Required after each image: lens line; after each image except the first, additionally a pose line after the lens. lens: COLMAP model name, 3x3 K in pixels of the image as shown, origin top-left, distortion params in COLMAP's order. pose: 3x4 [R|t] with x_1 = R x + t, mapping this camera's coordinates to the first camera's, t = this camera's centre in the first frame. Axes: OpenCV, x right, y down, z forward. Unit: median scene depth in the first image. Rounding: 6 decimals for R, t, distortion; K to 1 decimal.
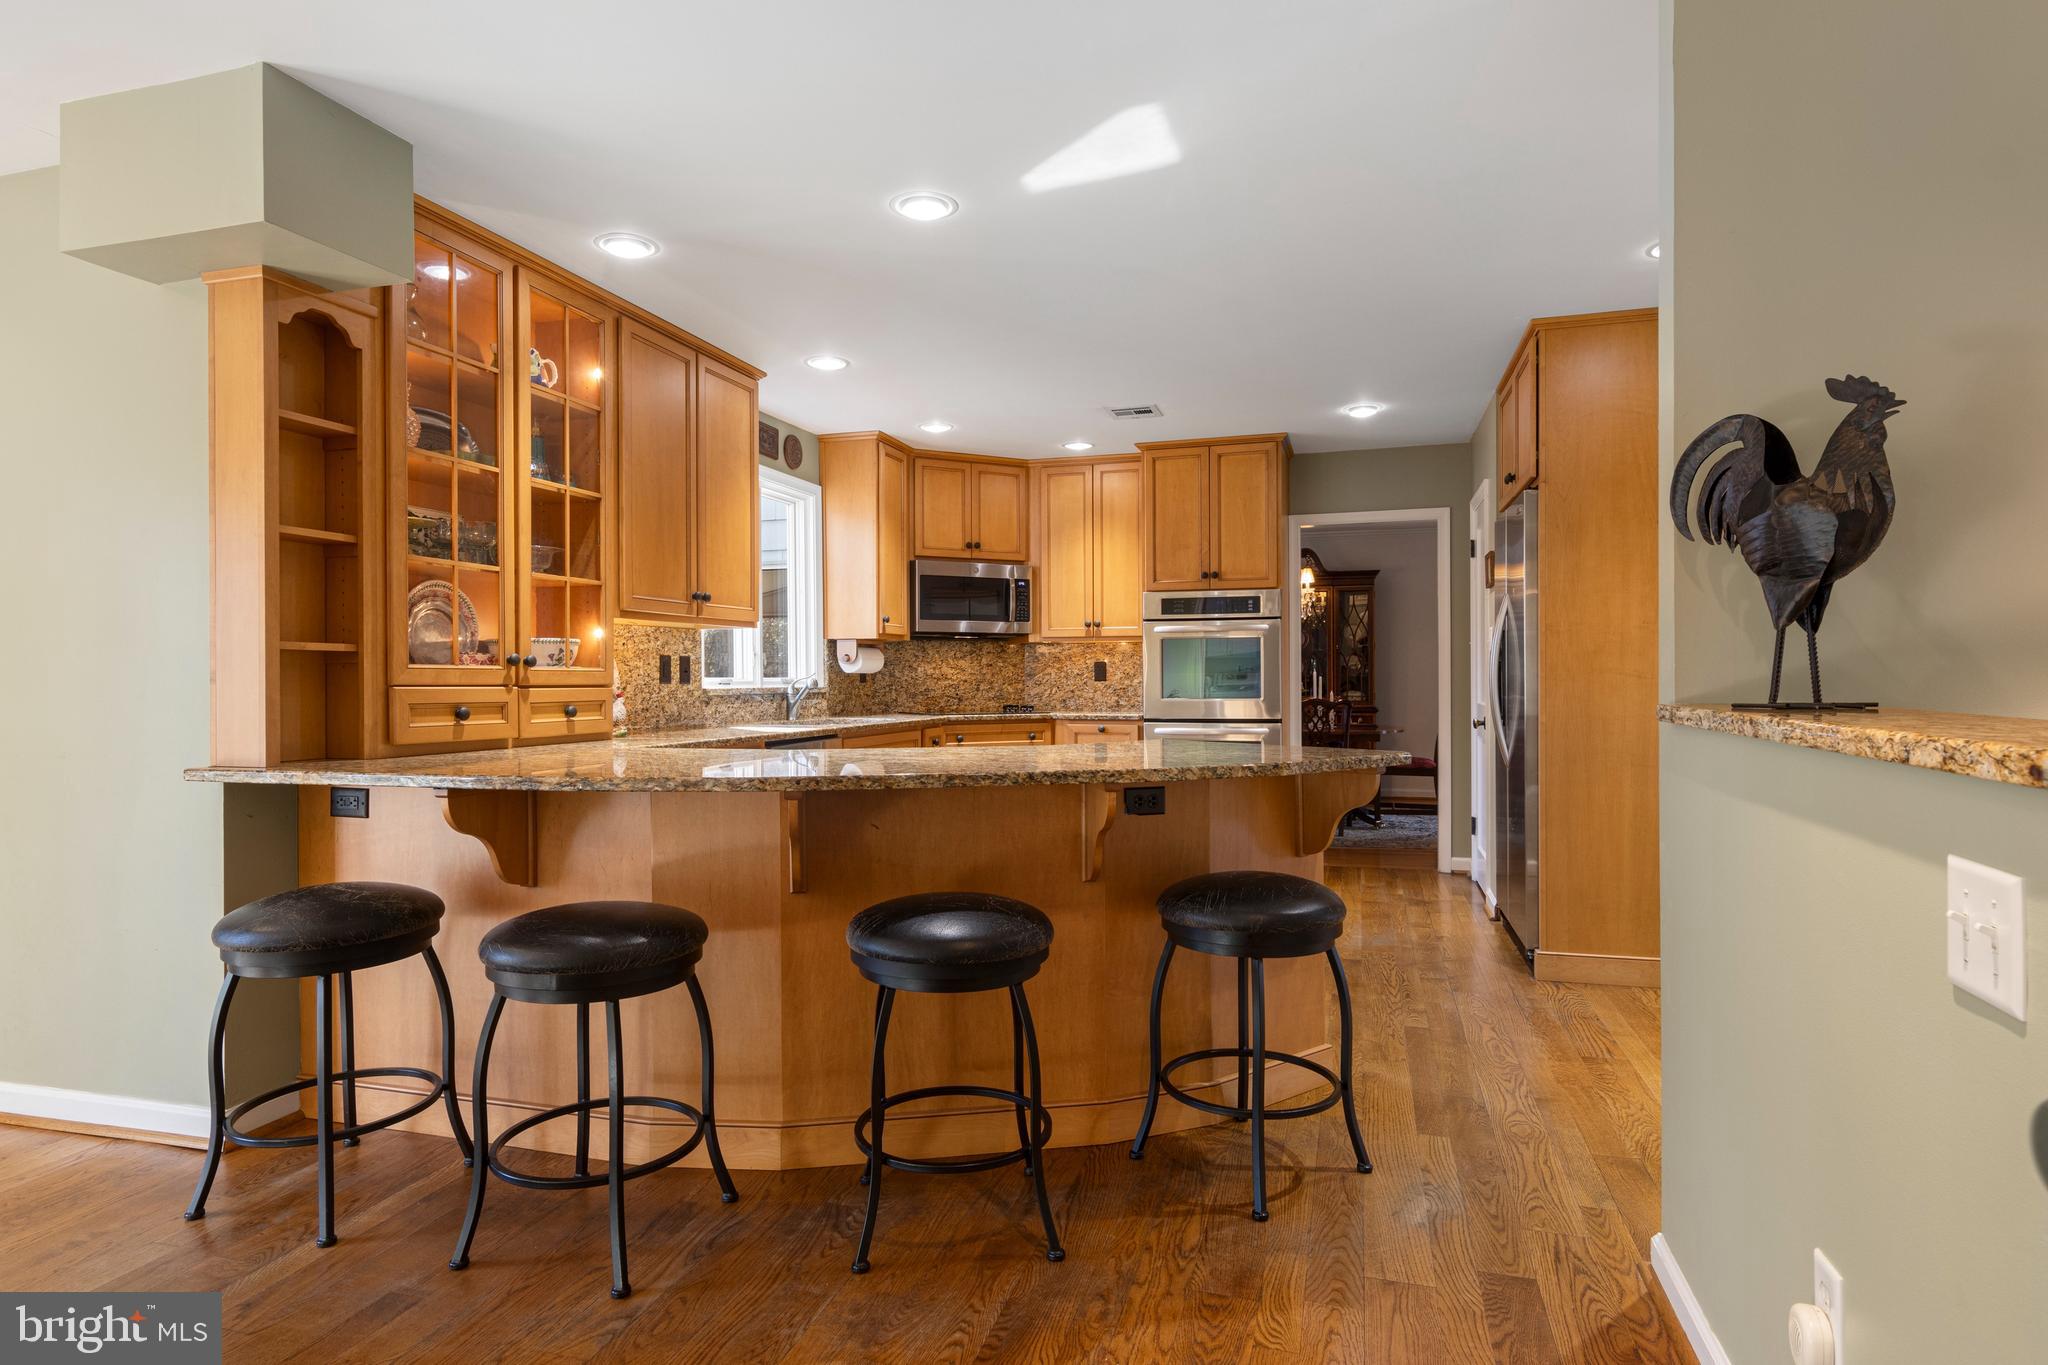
lens RADIAL K [[1107.2, 0, 1030.0], [0, 1107.2, 680.0], [0, 0, 1]] dist [0.012162, -0.002503]
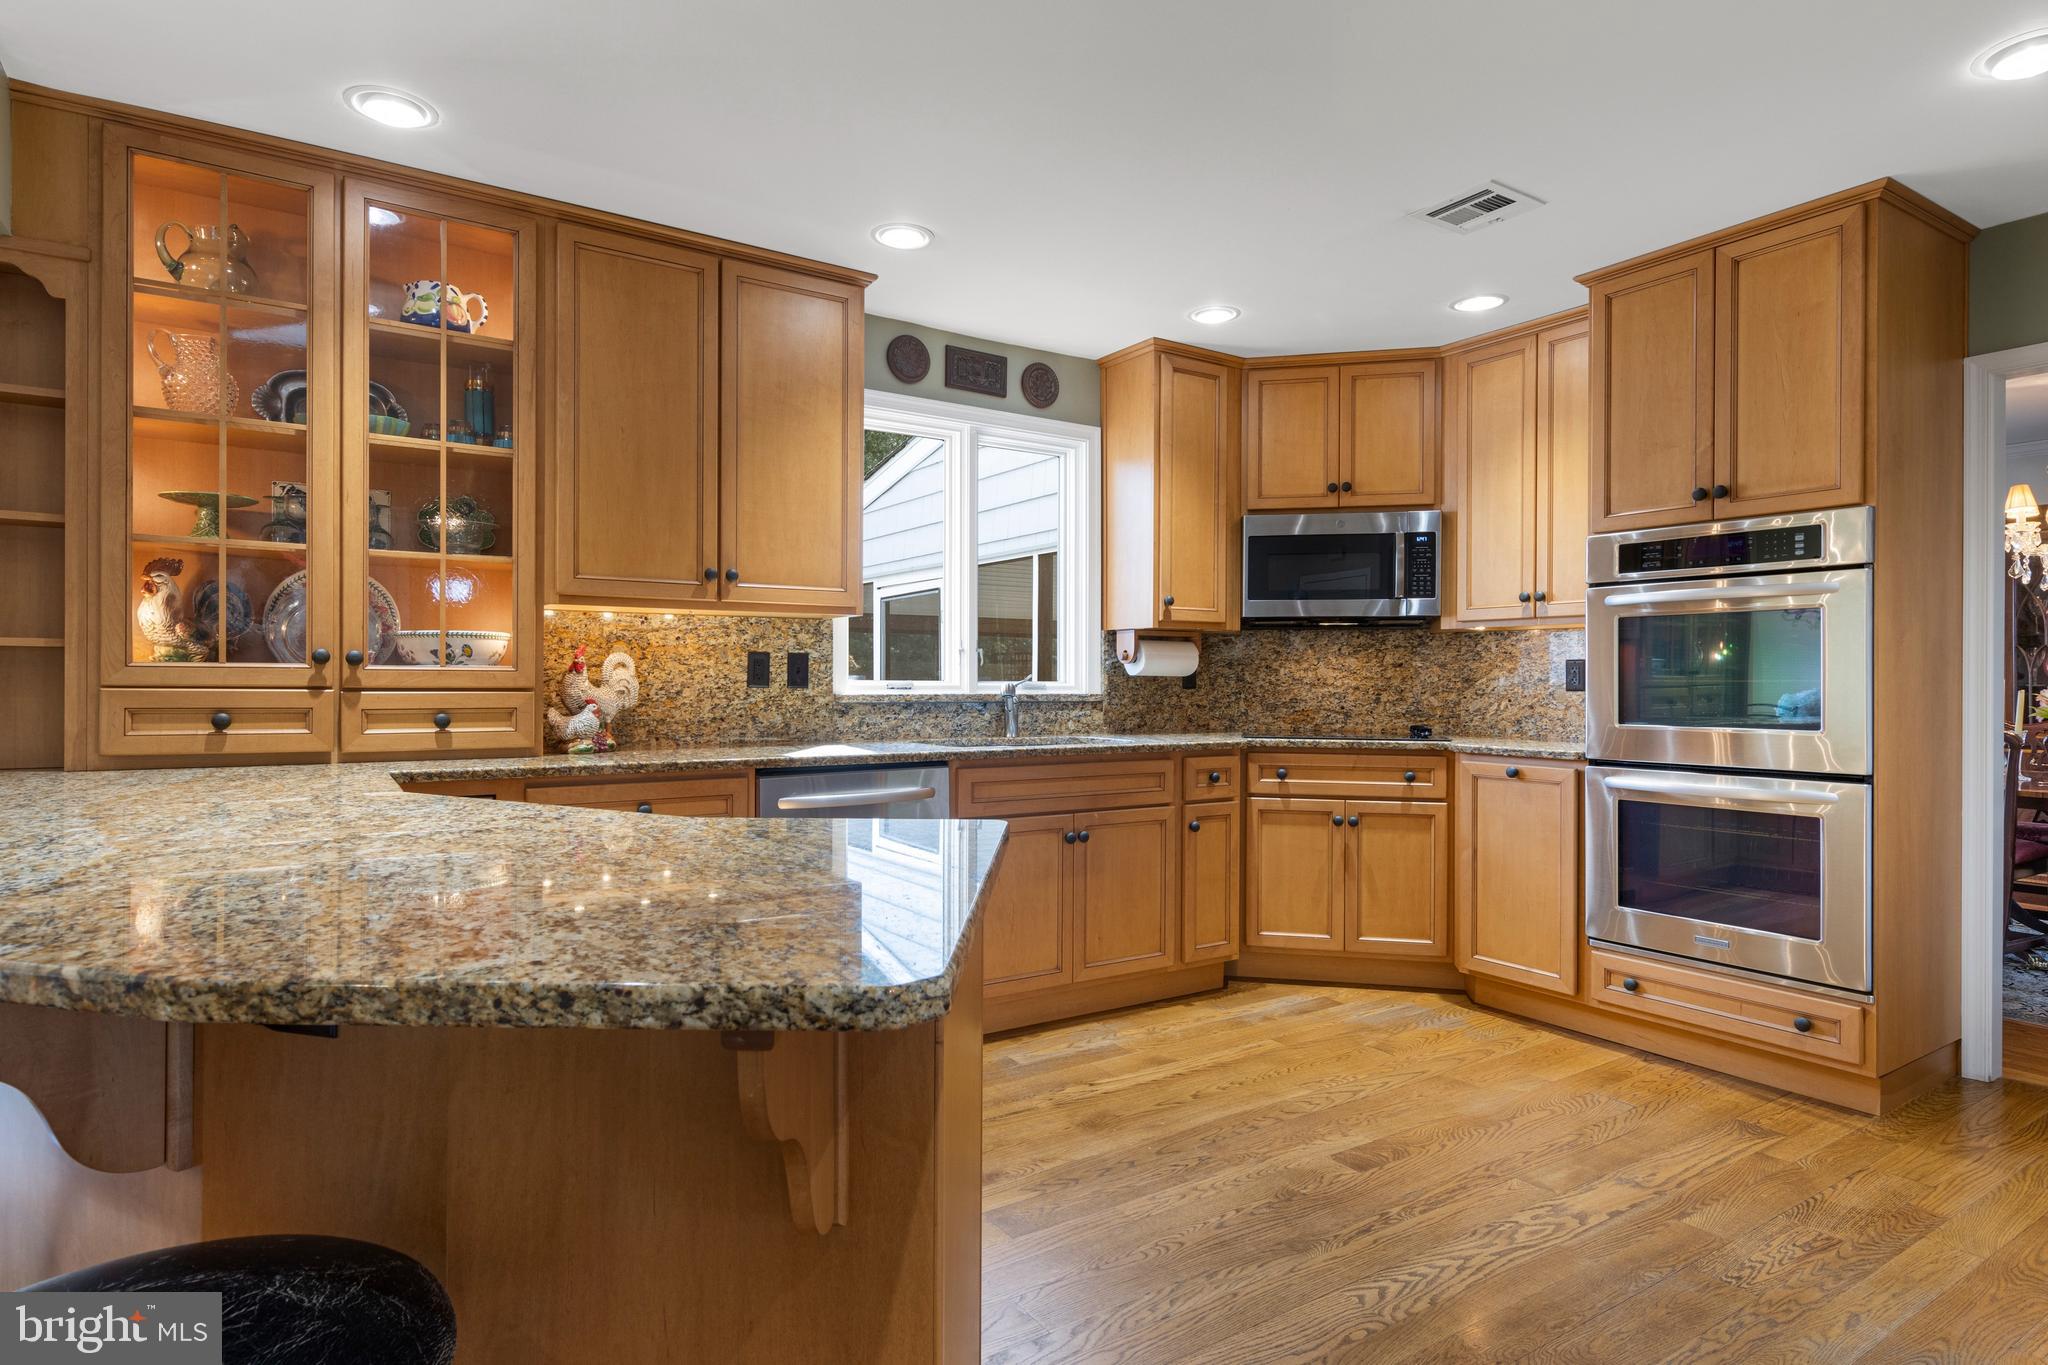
lens RADIAL K [[1107.2, 0, 1029.9], [0, 1107.2, 676.4], [0, 0, 1]] dist [0.012162, -0.002503]
pose [[0.767169, 0.004287, -0.641431, 0.256620], [-0.008425, 0.999959, -0.003394, -0.002721], [0.641390, 0.008008, 0.767173, 0.389746]]
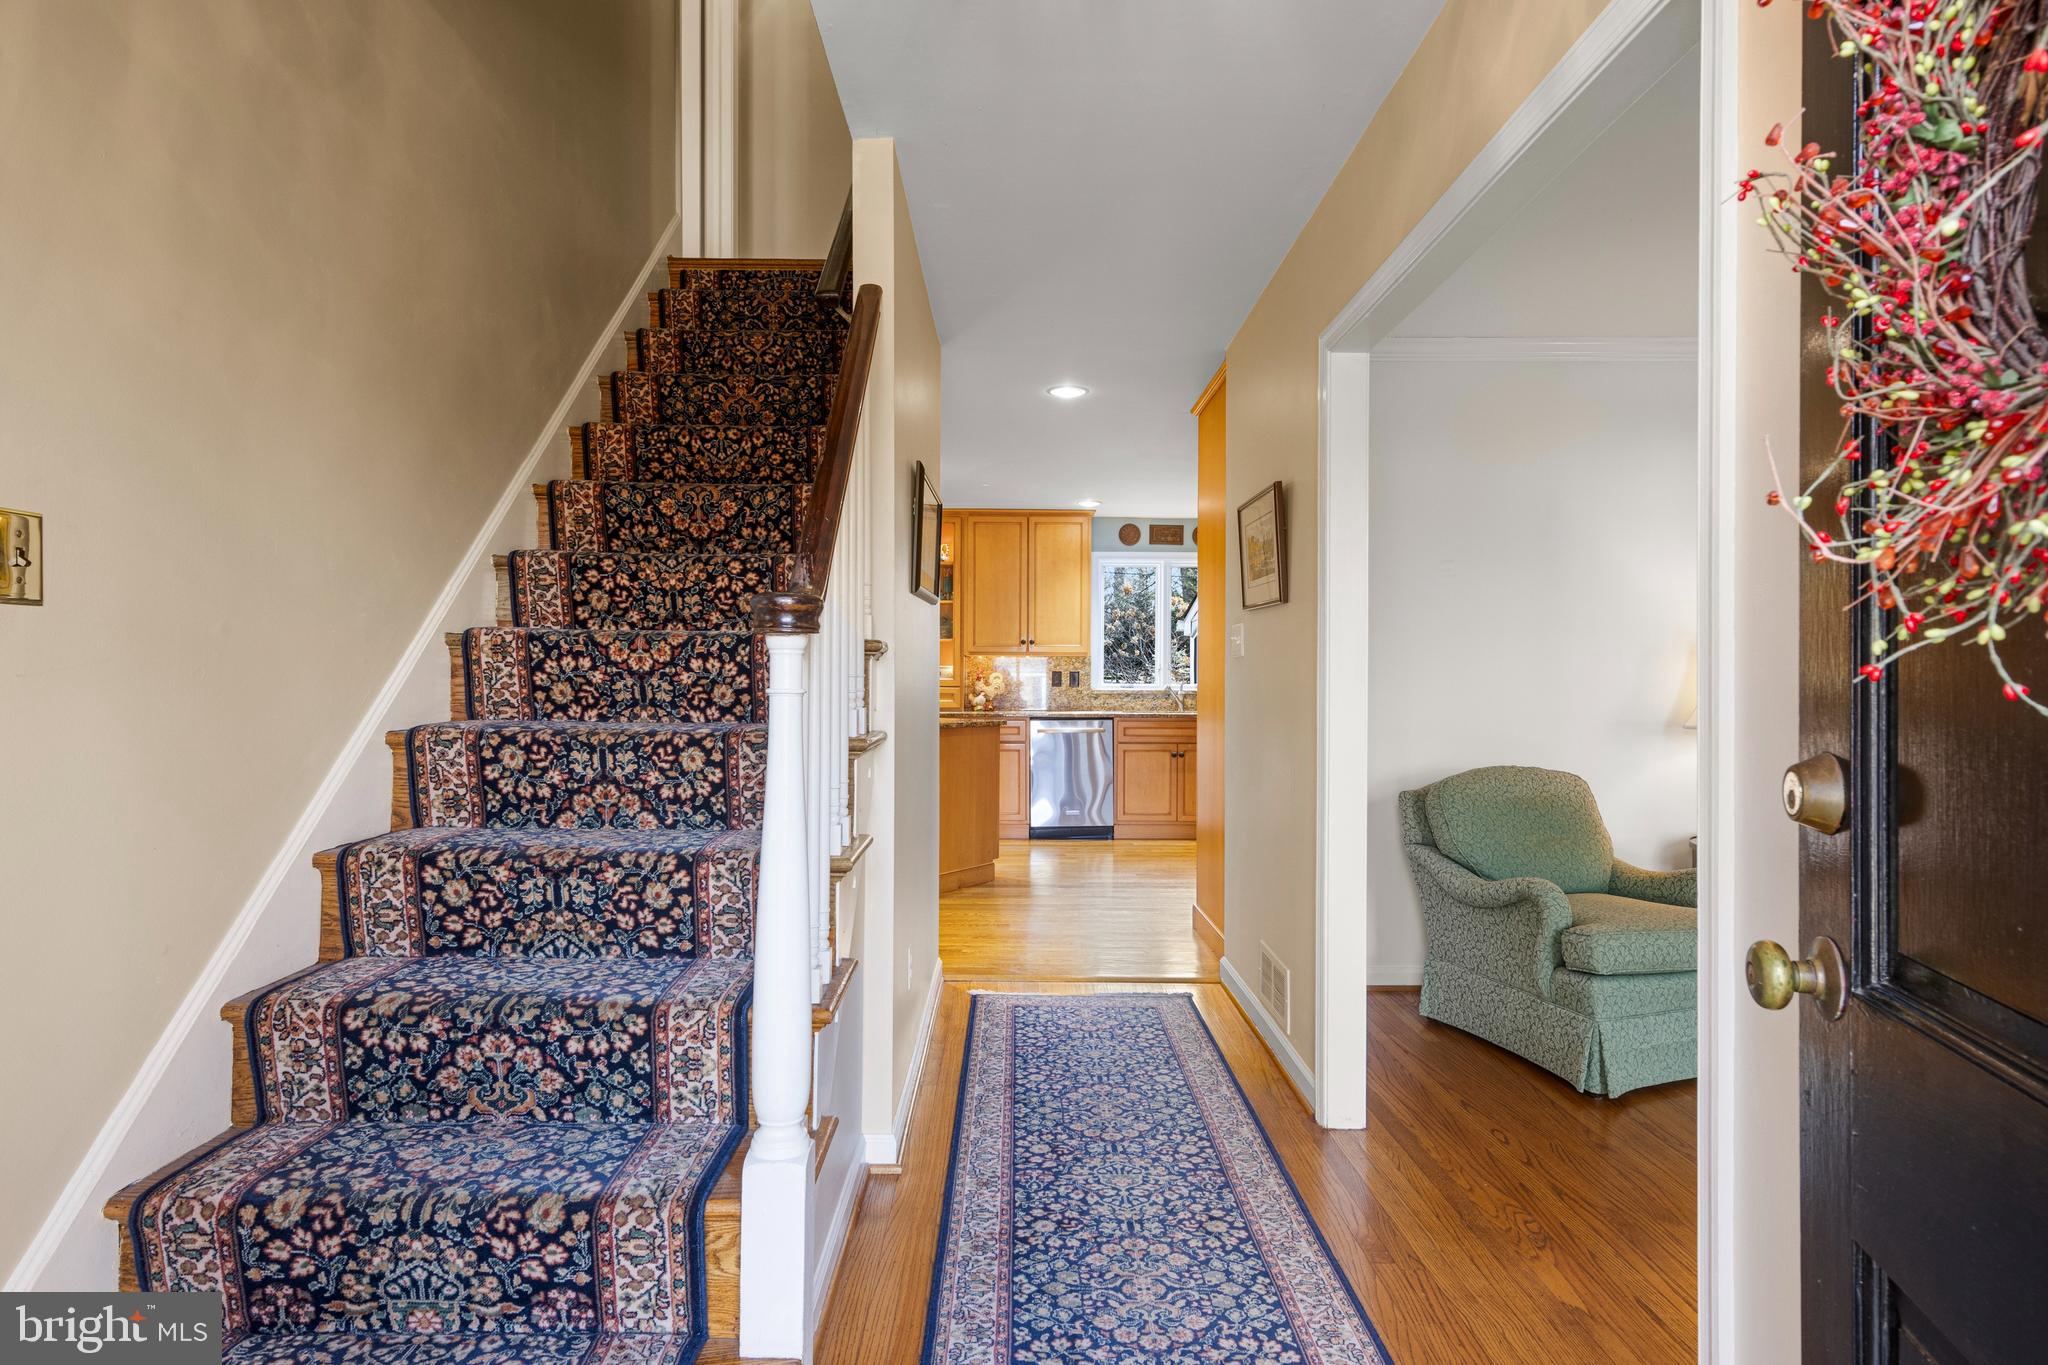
lens RADIAL K [[1107.2, 0, 1021.4], [0, 1107.2, 681.8], [0, 0, 1]] dist [0.012162, -0.002503]
pose [[0.289873, 0.005967, -0.957047, 1.113982], [-0.006132, 0.999972, 0.004377, -0.009716], [0.957046, 0.004599, 0.289901, 0.301699]]
